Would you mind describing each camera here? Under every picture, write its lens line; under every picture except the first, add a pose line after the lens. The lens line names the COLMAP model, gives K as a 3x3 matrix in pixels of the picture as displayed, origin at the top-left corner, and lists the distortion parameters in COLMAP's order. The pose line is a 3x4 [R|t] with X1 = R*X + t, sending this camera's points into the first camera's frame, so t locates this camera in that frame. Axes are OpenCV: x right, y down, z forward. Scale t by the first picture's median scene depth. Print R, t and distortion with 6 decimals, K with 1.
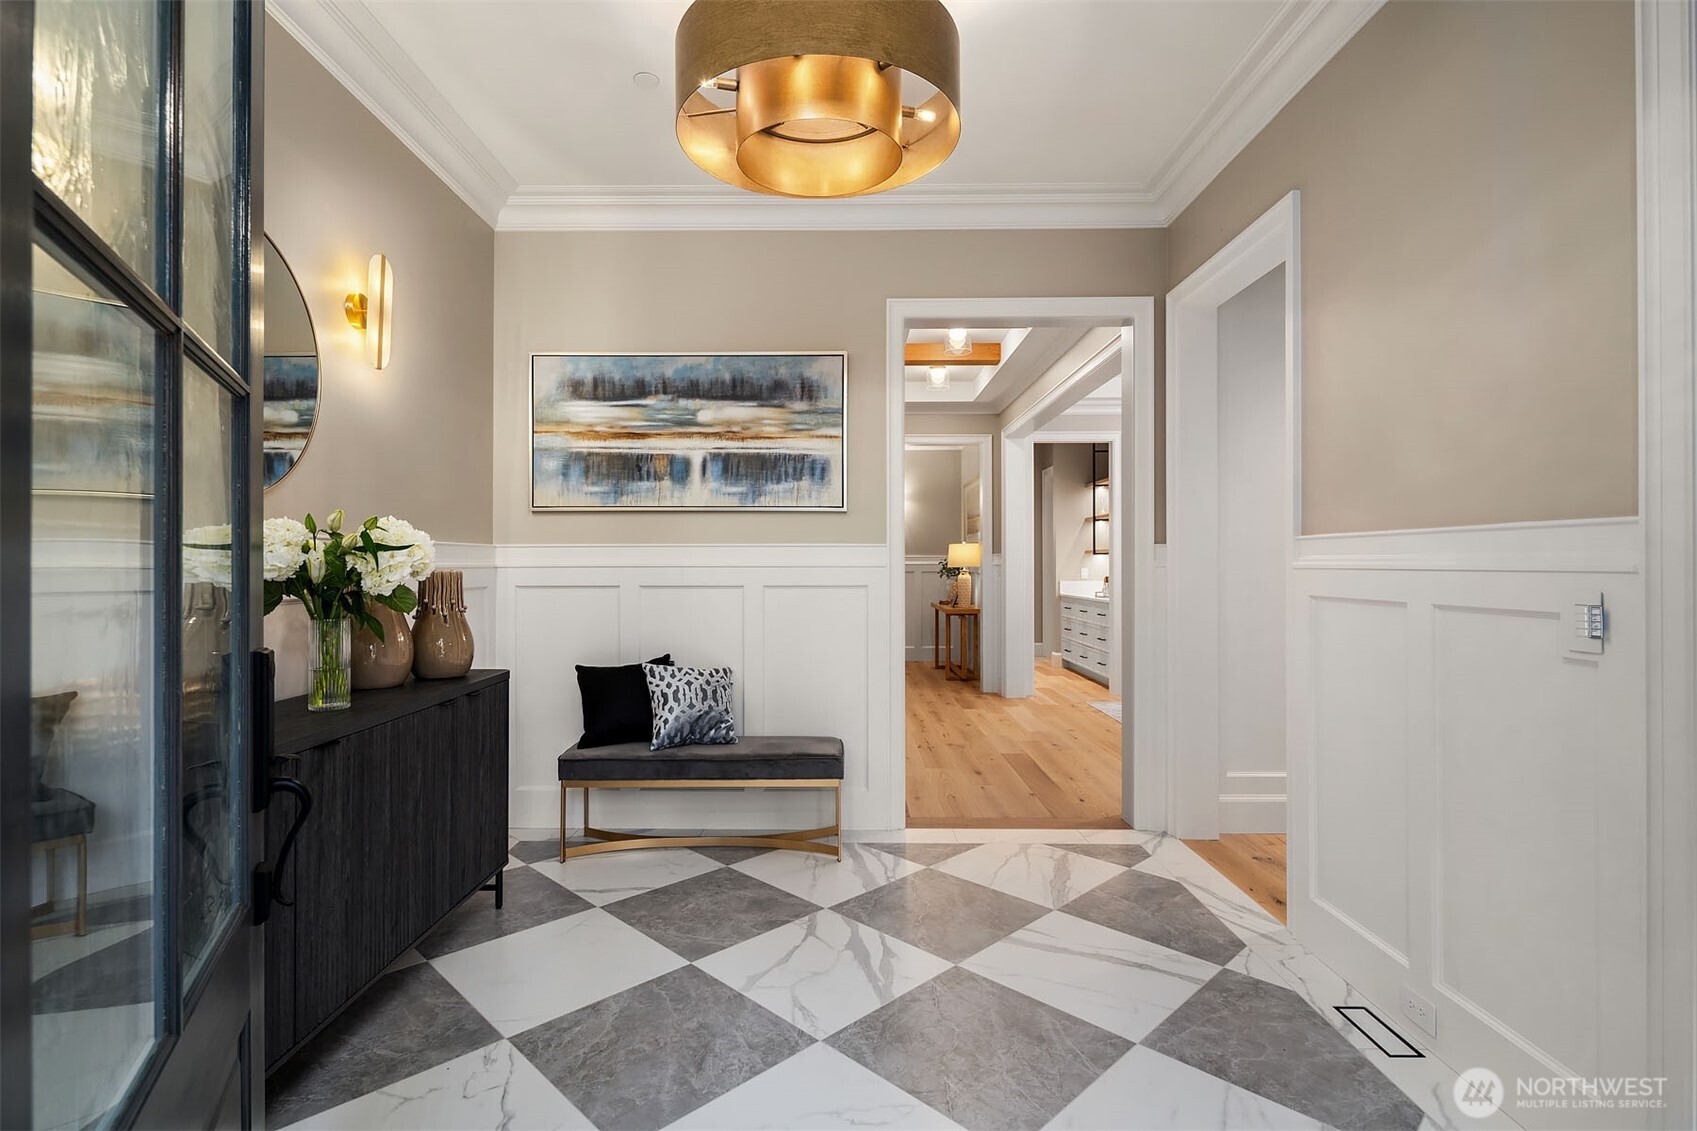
lens RADIAL K [[838.0, 0, 843.7], [0, 838.0, 560.3], [0, 0, 1]] dist [0.004190, 0.000186]
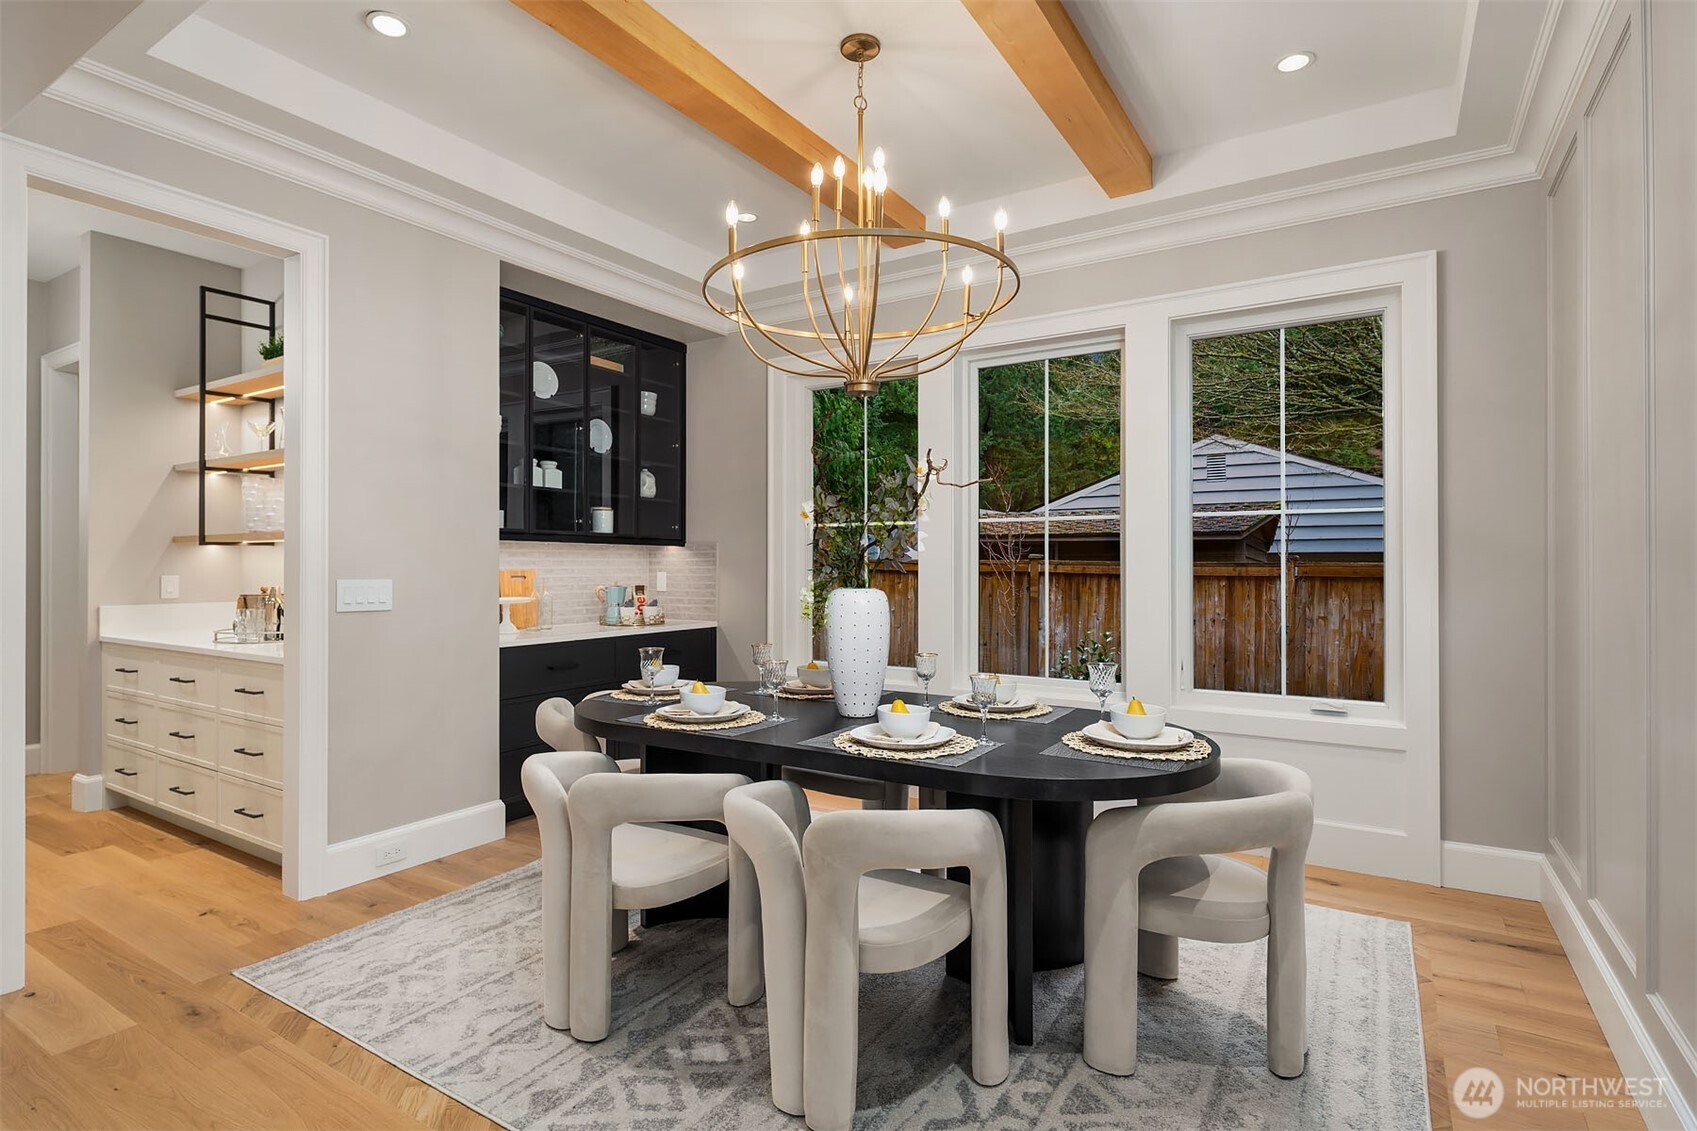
lens RADIAL K [[838.0, 0, 850.6], [0, 838.0, 559.6], [0, 0, 1]] dist [0.004190, 0.000186]
pose [[0.530434, 0.007347, 0.847694, 0.111817], [-0.002818, 0.999972, -0.006904, 0.003129], [-0.847721, 0.001274, 0.530440, 0.516706]]
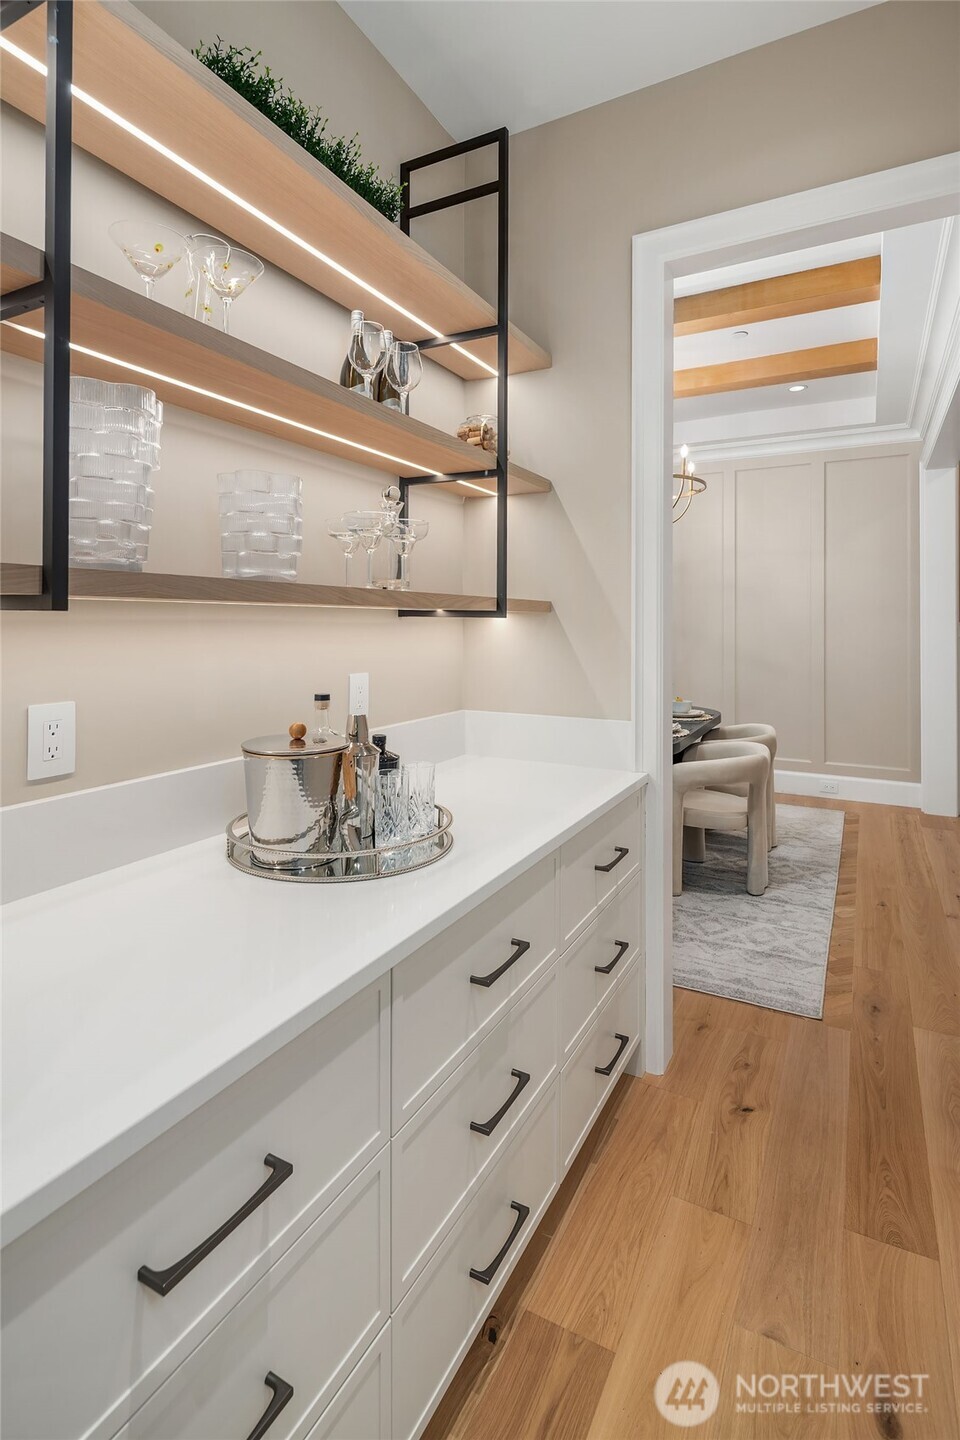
lens RADIAL K [[711.1, 0, 474.7], [0, 711.1, 718.5], [0, 0, 1]] dist [0.004190, 0.000186]
pose [[-0.873908, -0.066554, 0.481514, 0.232774], [-0.004798, 0.991716, 0.128364, -0.004003], [-0.486068, 0.109868, -0.866987, 1.114916]]
